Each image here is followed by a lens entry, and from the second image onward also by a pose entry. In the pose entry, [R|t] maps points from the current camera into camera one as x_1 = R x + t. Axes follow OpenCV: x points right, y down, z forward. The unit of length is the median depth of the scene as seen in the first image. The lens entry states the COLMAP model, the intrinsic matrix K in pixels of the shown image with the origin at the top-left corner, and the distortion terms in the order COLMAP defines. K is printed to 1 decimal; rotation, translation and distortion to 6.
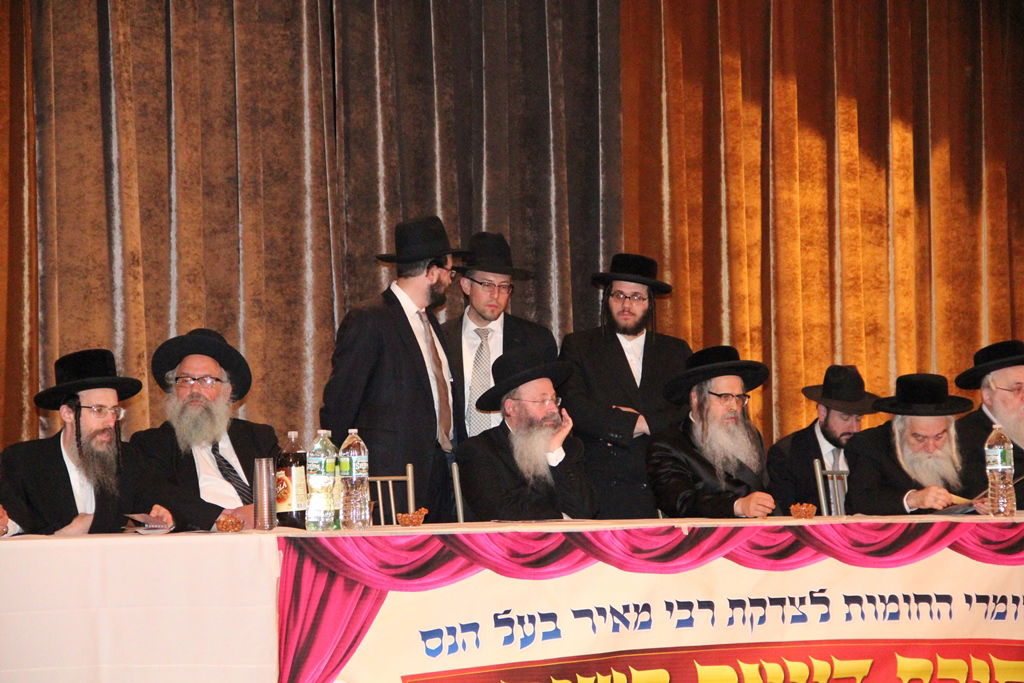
lens RADIAL K [[3799.2, 0, 531.3], [0, 3799.2, 387.8], [0, 0, 1]] dist [0.966888, 0.000000]
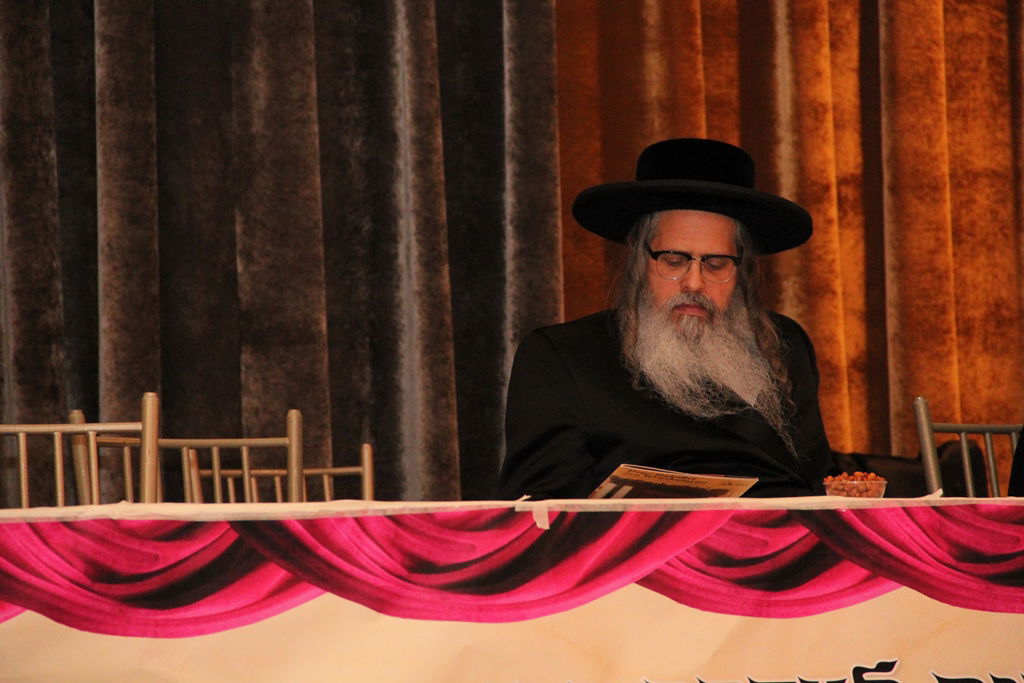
lens RADIAL K [[5894.0, 0, 509.2], [0, 5894.0, 391.4], [0, 0, 1]] dist [1.975378, 0.000000]
pose [[0.999062, -0.015806, -0.040316, 0.061571], [0.014780, 0.999563, -0.025614, 0.039034], [0.040703, 0.024995, 0.998859, 0.347050]]
